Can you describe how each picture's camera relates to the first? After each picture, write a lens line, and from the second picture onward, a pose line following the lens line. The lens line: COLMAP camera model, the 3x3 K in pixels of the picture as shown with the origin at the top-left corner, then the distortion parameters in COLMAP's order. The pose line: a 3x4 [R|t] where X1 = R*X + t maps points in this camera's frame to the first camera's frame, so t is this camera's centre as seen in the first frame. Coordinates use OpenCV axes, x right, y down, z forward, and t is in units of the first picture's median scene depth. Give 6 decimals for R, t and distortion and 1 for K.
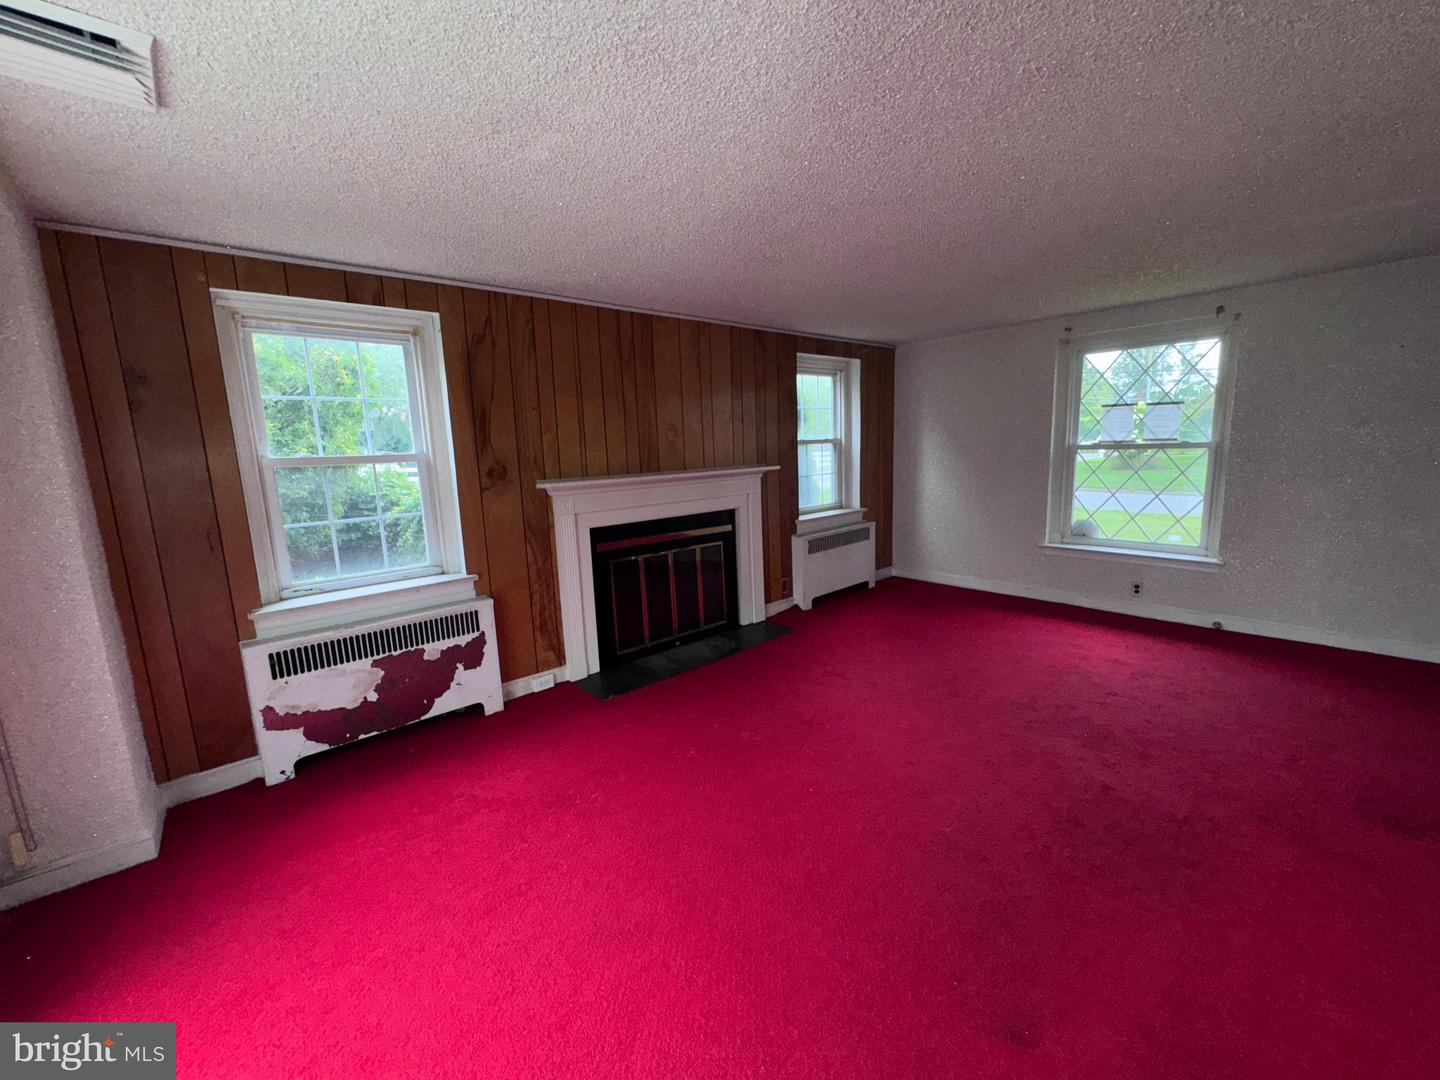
lens RADIAL K [[584.0, 0, 718.3], [0, 584.0, 540.5], [0, 0, 1]] dist [-0.001936, 0.000202]
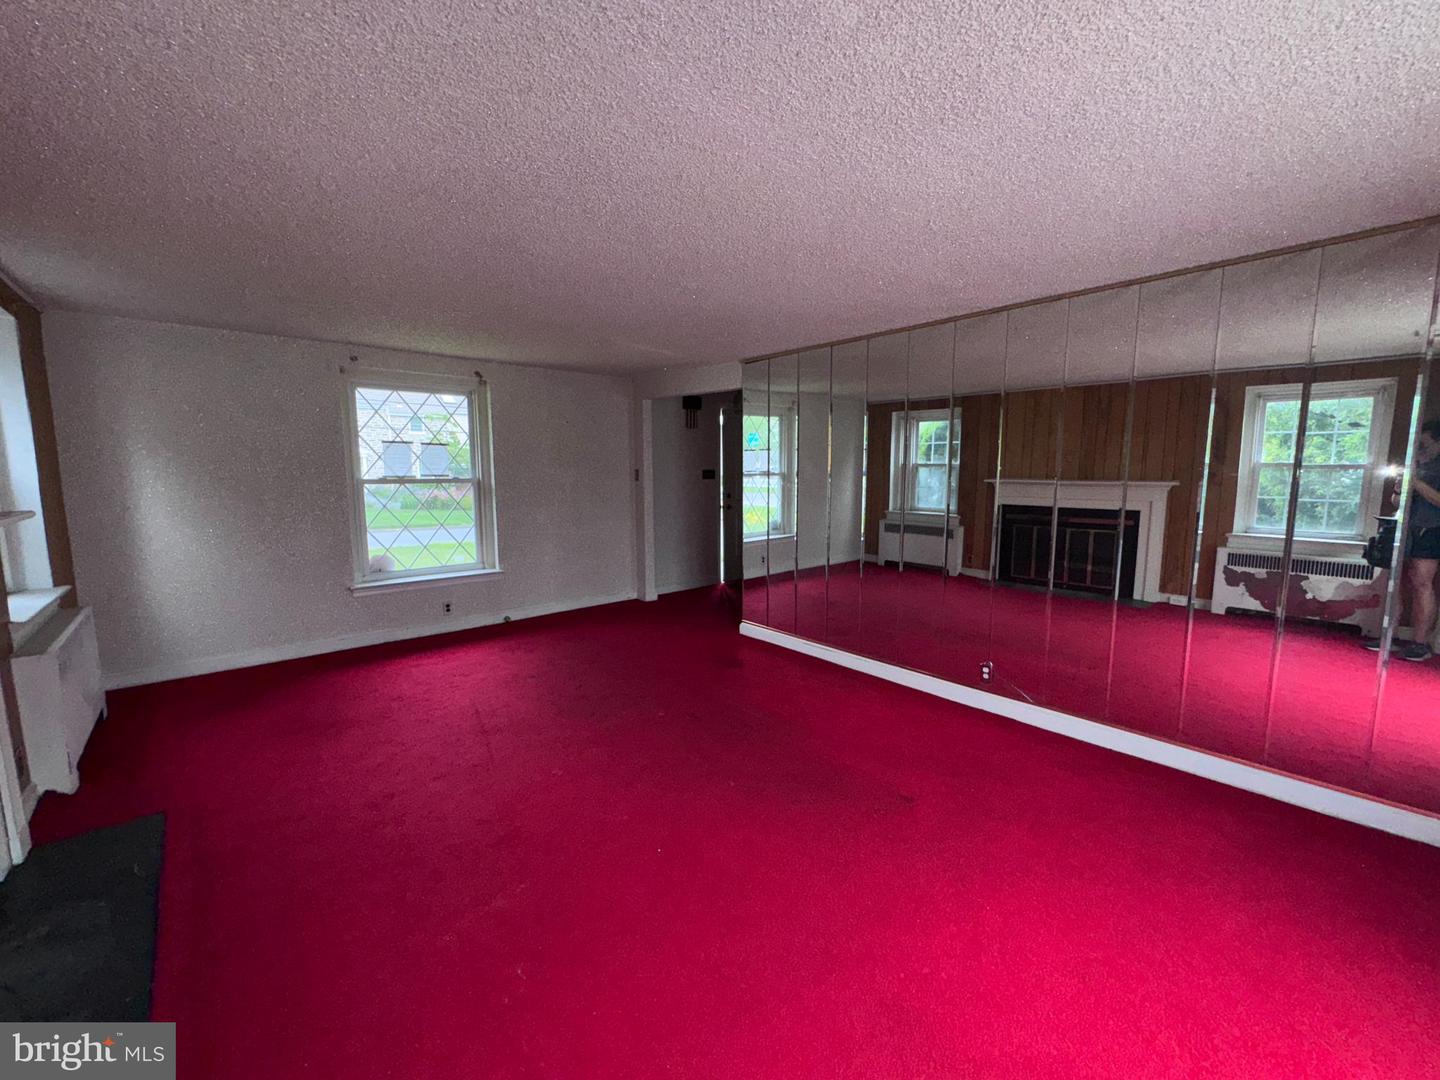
lens RADIAL K [[584.0, 0, 718.3], [0, 584.0, 540.5], [0, 0, 1]] dist [-0.001936, 0.000202]
pose [[0.018831, -0.093727, 0.995420, -0.377192], [0.155317, 0.983784, 0.089693, -0.064258], [-0.987685, 0.152917, 0.033083, 0.435486]]
